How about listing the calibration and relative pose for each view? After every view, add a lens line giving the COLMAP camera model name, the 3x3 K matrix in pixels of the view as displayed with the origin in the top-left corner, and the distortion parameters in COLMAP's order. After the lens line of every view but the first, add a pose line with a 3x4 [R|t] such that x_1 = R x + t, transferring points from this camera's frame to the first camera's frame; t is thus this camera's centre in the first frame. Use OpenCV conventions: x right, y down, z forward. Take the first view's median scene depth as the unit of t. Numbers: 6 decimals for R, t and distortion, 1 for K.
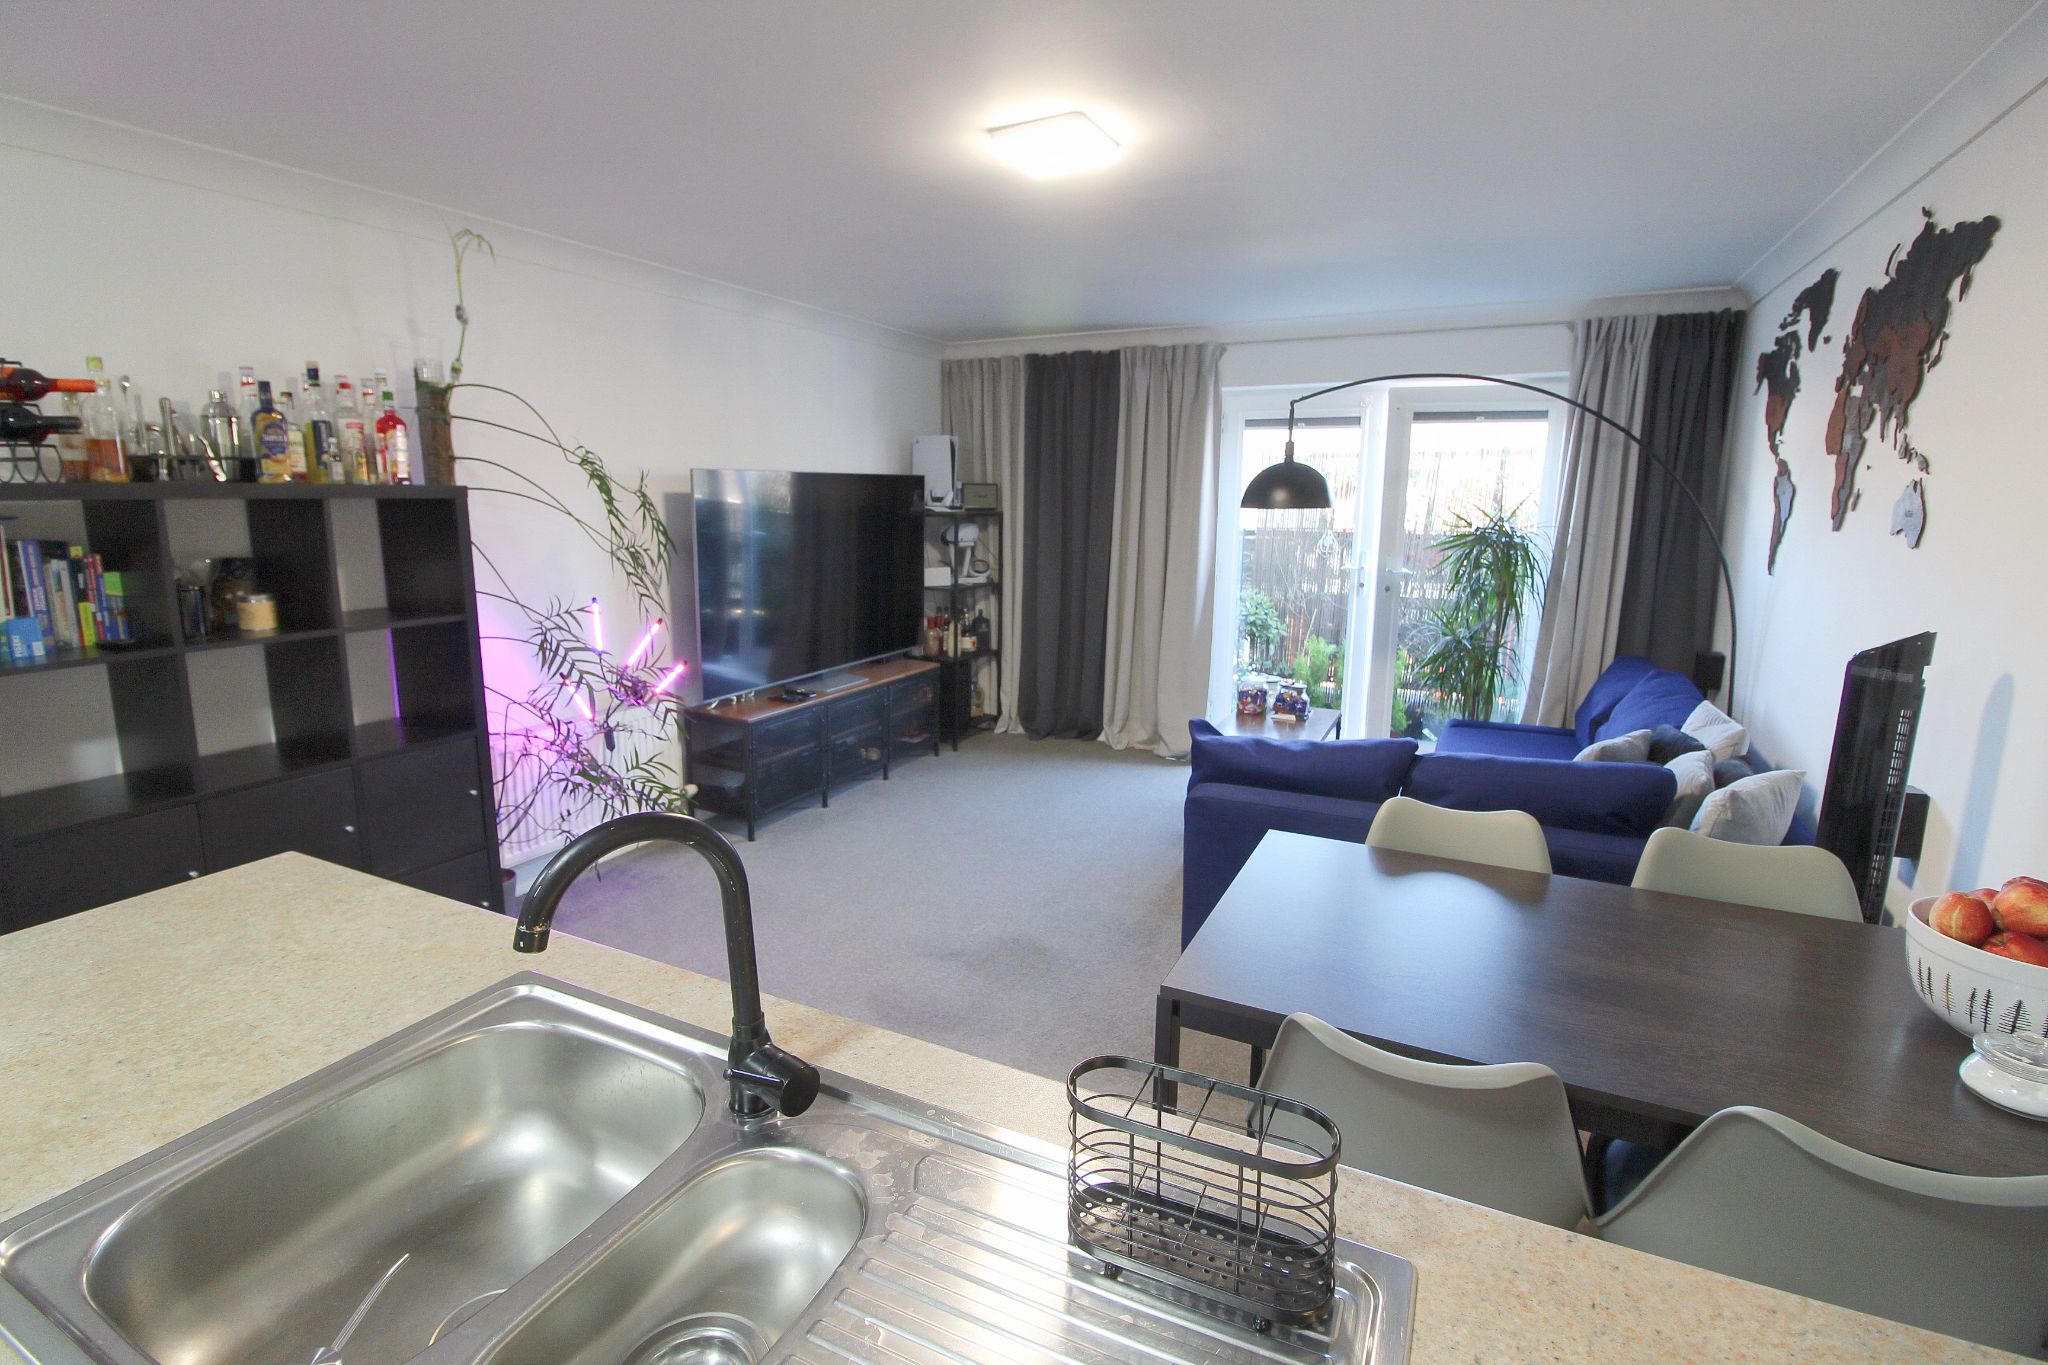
lens RADIAL K [[943.1, 0, 1017.7], [0, 943.1, 663.5], [0, 0, 1]] dist [-0.002330, -0.012201]
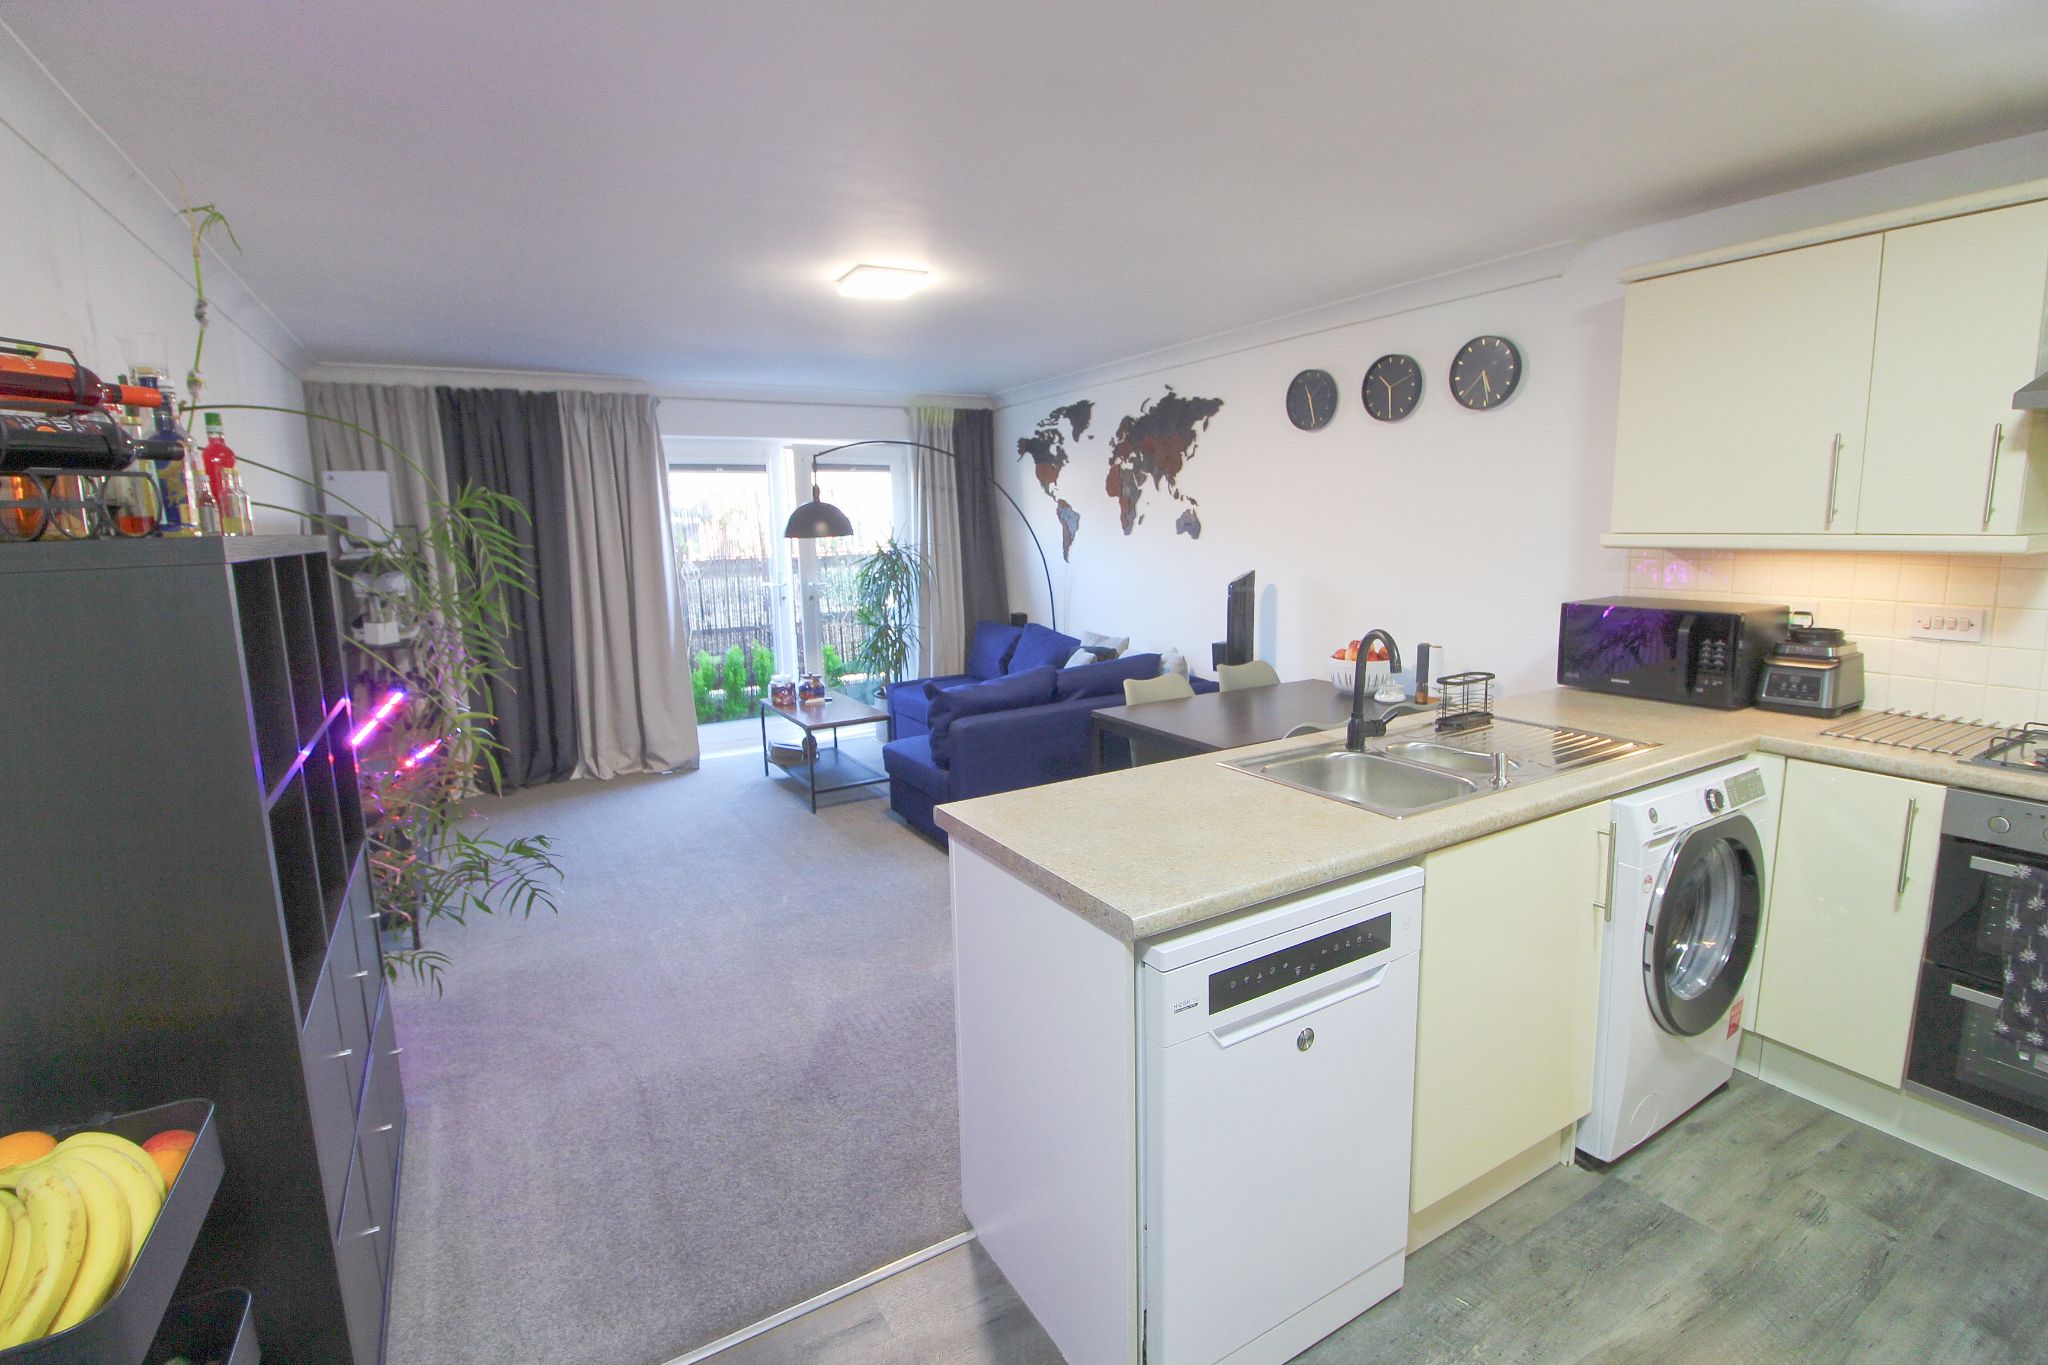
lens RADIAL K [[950.5, 0, 1029.6], [0, 950.5, 664.0], [0, 0, 1]] dist [-0.001779, -0.008791]
pose [[0.547055, -0.142964, 0.824798, -0.687899], [0.173997, 0.983208, 0.055017, -0.013351], [-0.818814, 0.113415, 0.562744, 0.041912]]
